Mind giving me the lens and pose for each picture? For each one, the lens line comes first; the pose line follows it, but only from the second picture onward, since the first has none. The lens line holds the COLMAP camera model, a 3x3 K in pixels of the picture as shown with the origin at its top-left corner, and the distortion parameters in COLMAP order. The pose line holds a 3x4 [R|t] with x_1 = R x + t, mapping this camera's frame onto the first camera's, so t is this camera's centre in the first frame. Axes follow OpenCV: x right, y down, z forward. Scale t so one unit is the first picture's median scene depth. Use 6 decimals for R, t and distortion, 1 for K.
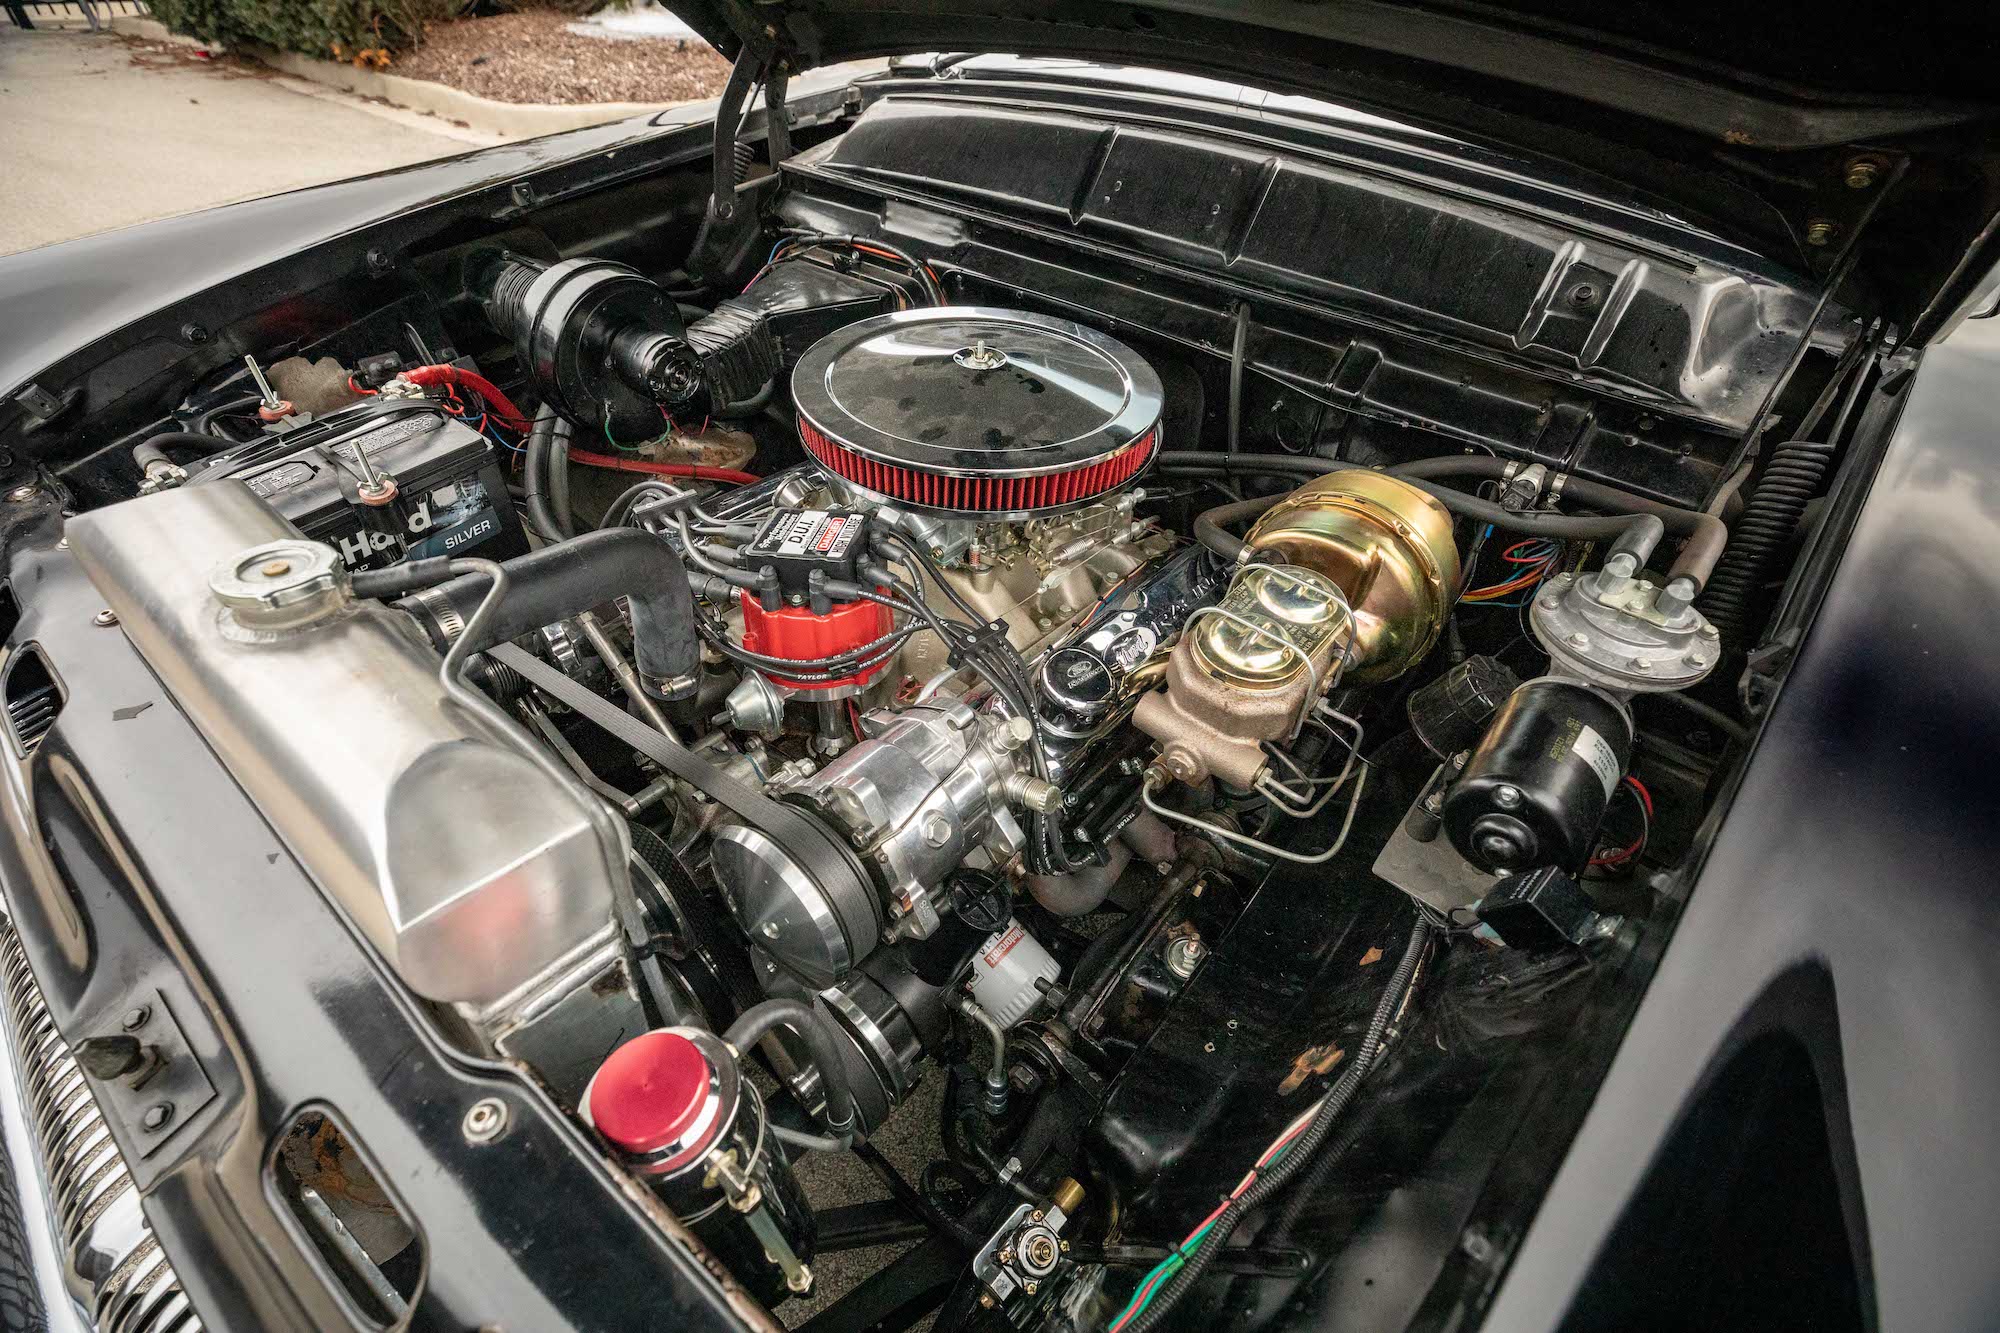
lens RADIAL K [[901.0, 0, 1000.0], [0, 901.0, 666.5], [0, 0, 1]] dist [-0.037012, 0.010517]
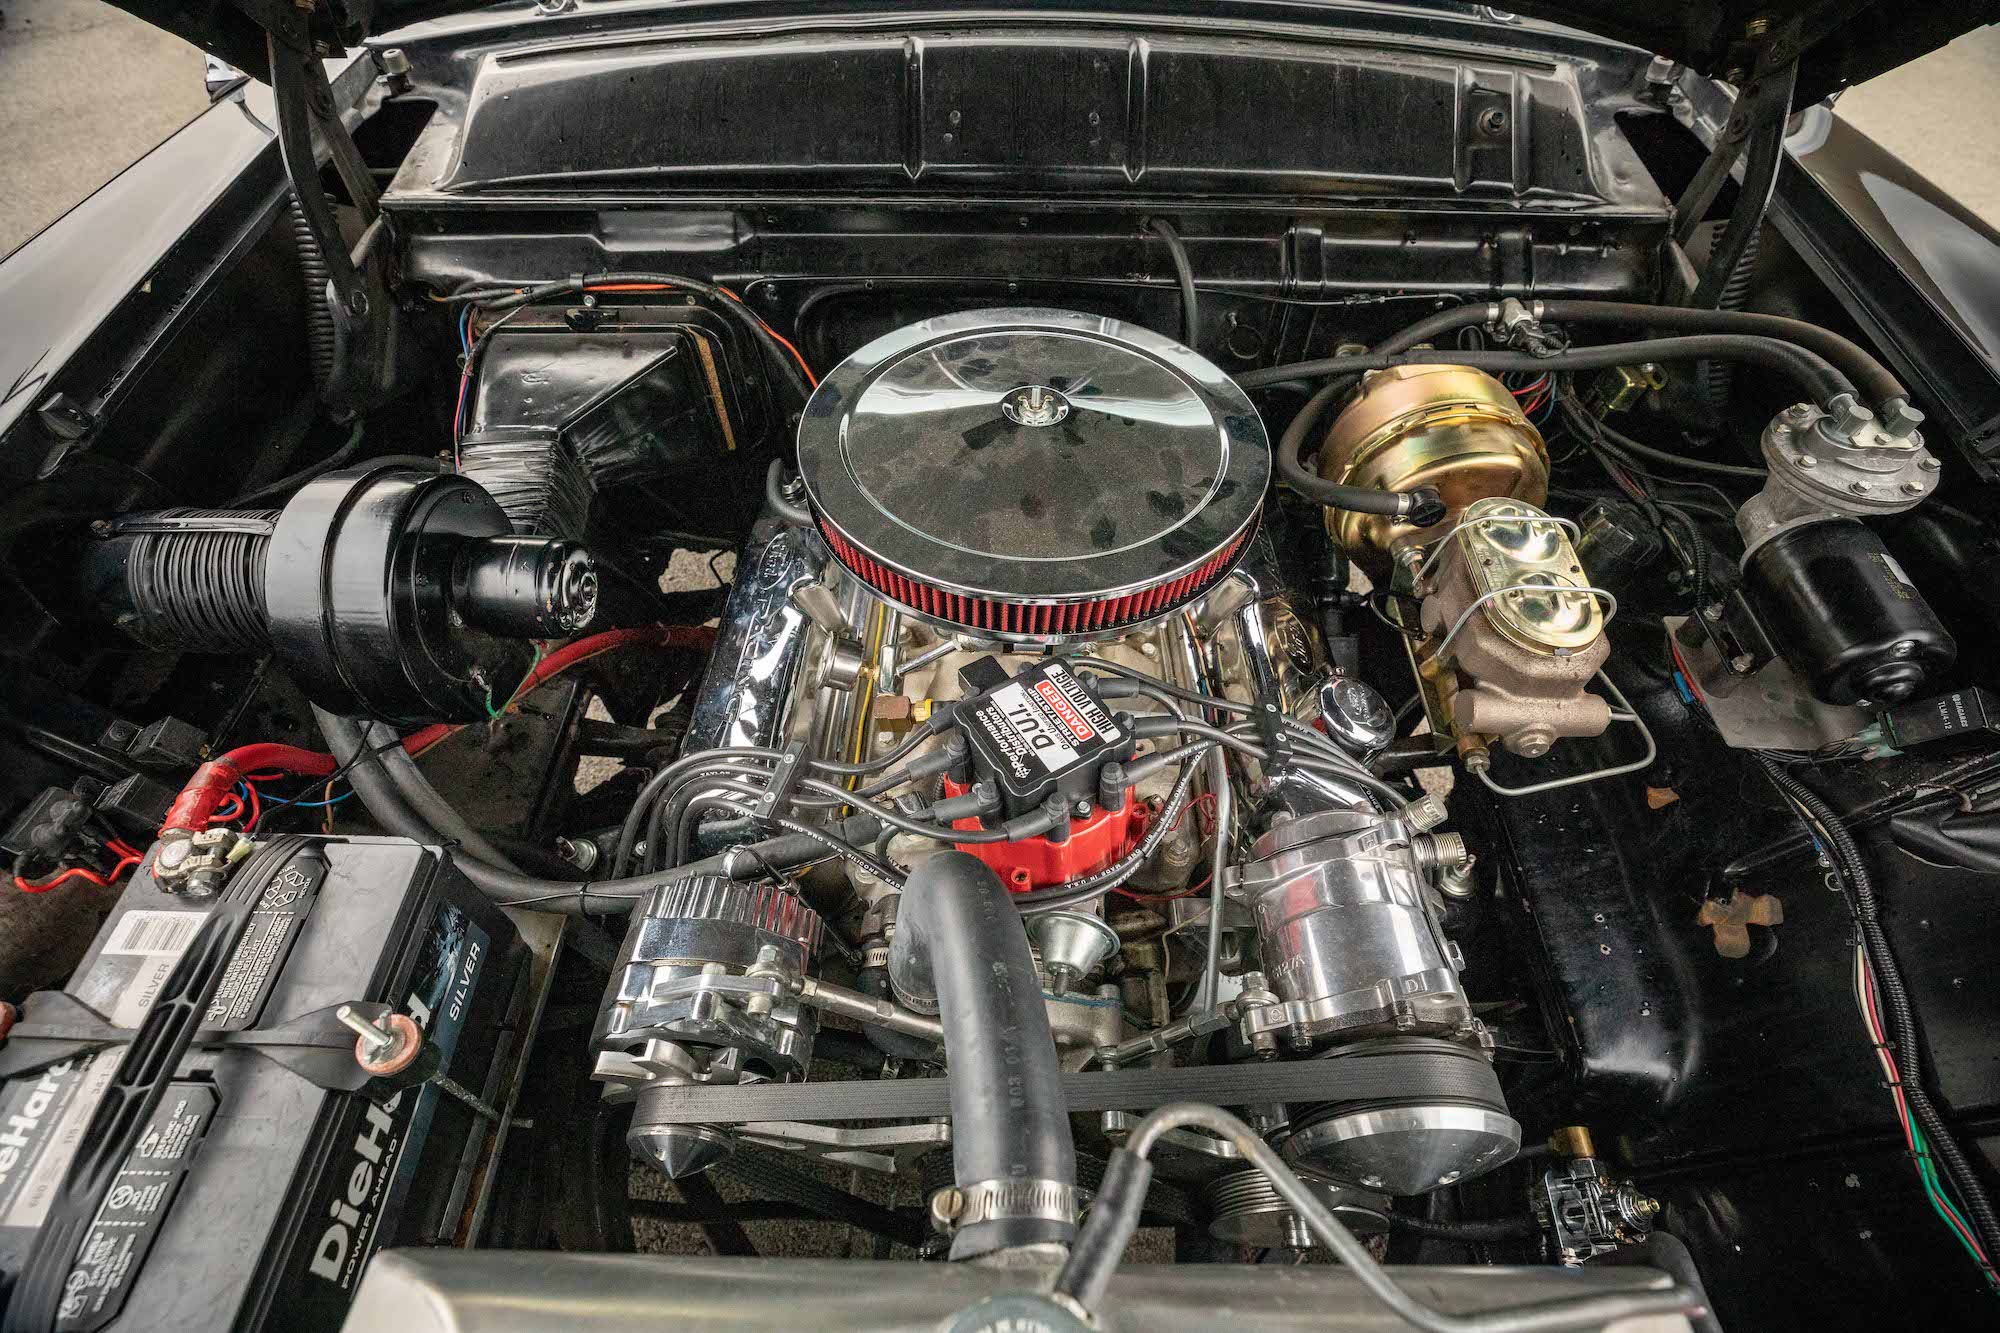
lens RADIAL K [[901.0, 0, 1000.0], [0, 901.0, 666.5], [0, 0, 1]] dist [-0.037012, 0.010517]
pose [[0.788229, -0.495238, 0.365287, -0.388449], [0.427745, 0.867671, 0.253341, -0.312530], [-0.442413, -0.043441, 0.895759, 0.262868]]
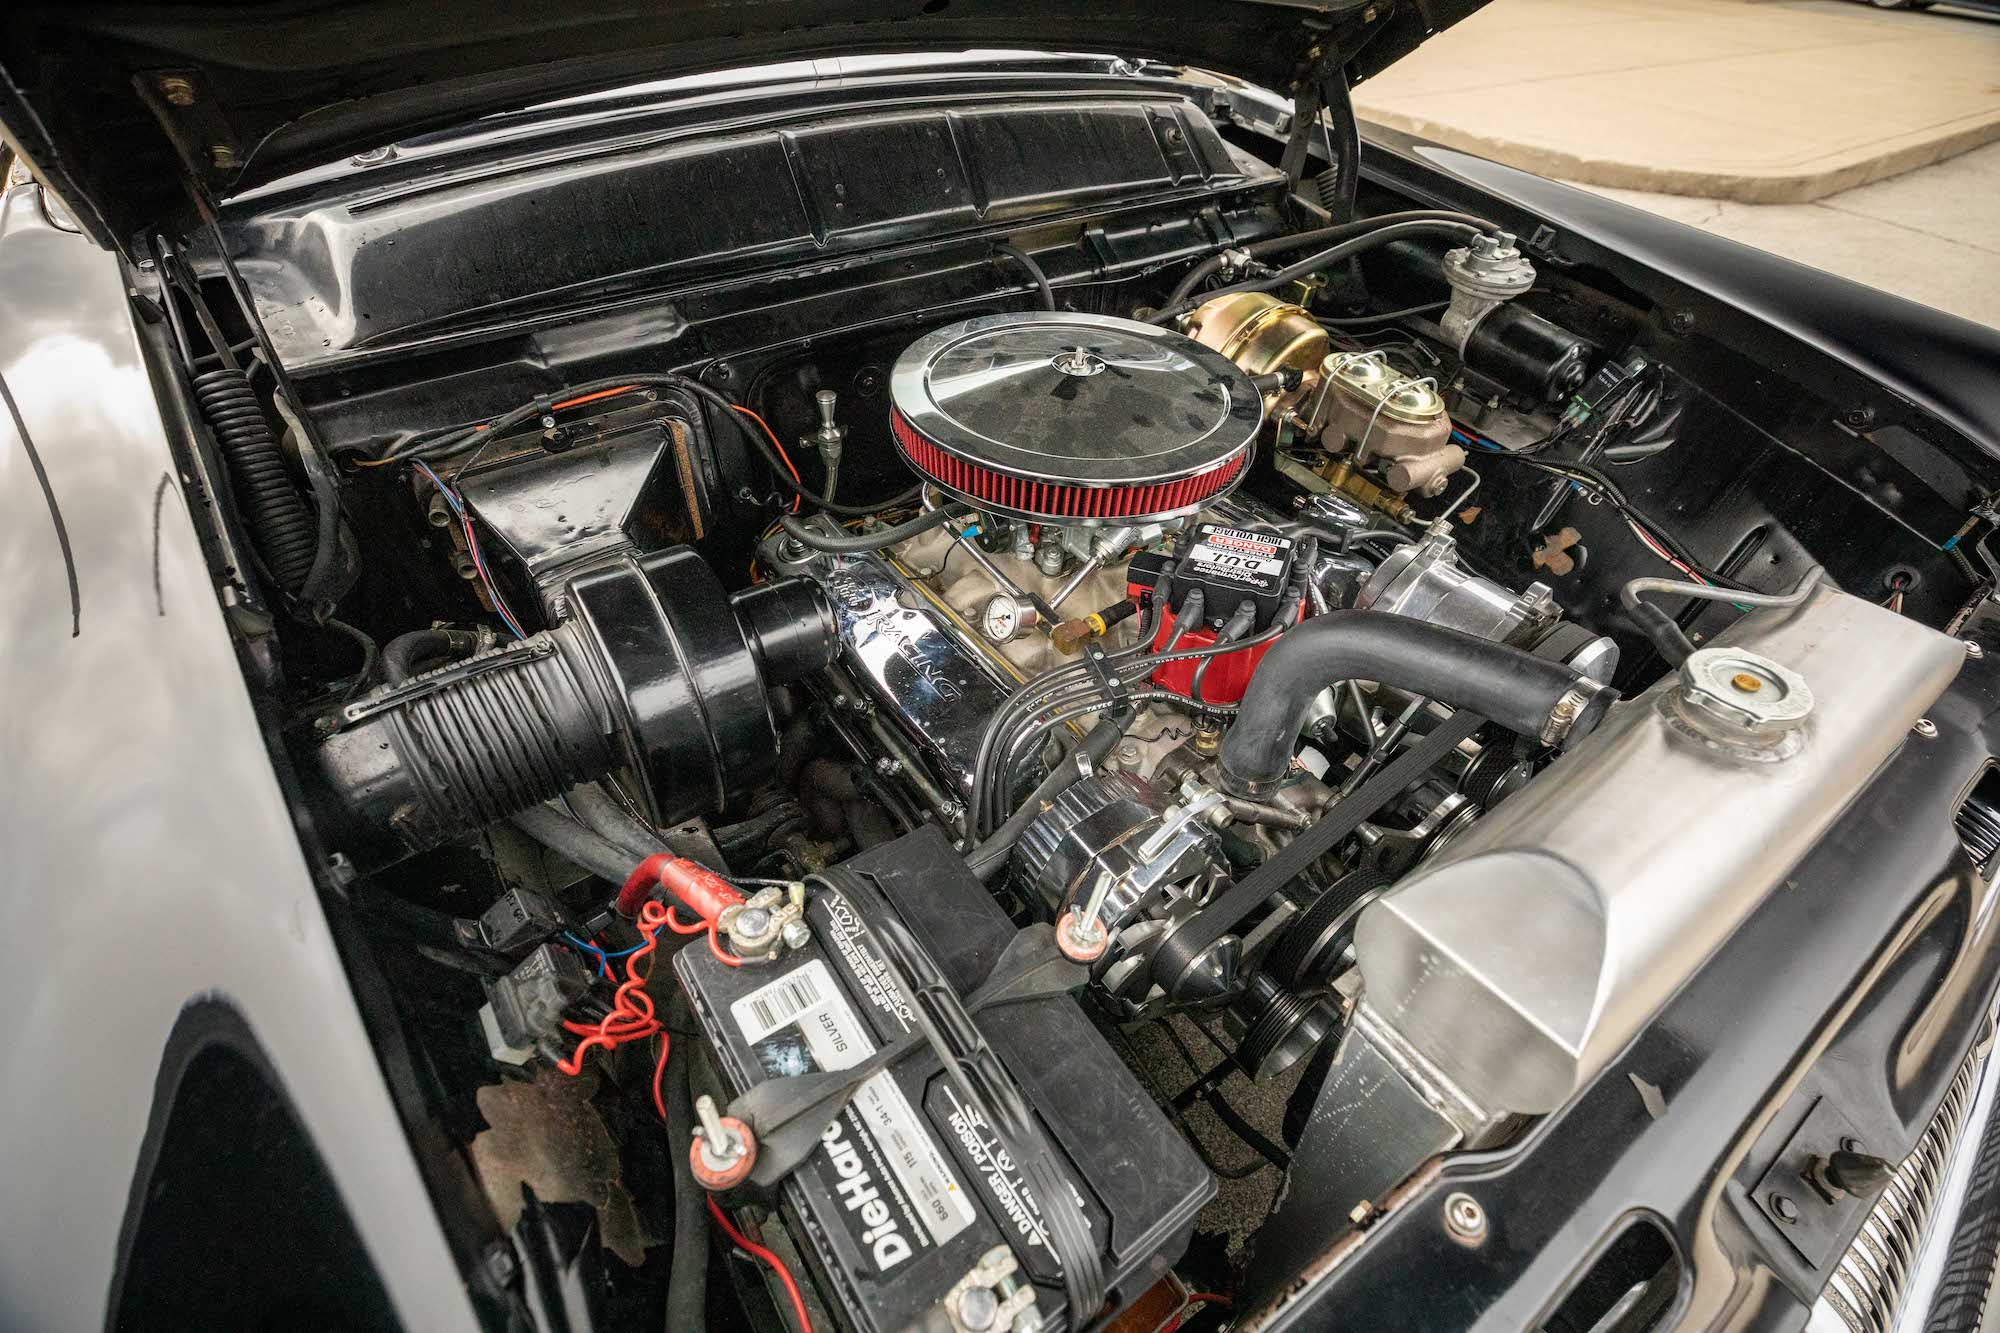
lens RADIAL K [[901.0, 0, 1000.0], [0, 901.0, 666.5], [0, 0, 1]] dist [-0.037012, 0.010517]
pose [[0.289640, -0.673738, 0.679842, -0.828445], [0.620160, 0.673125, 0.402869, -0.499132], [-0.729048, 0.304924, 0.612789, 0.484647]]
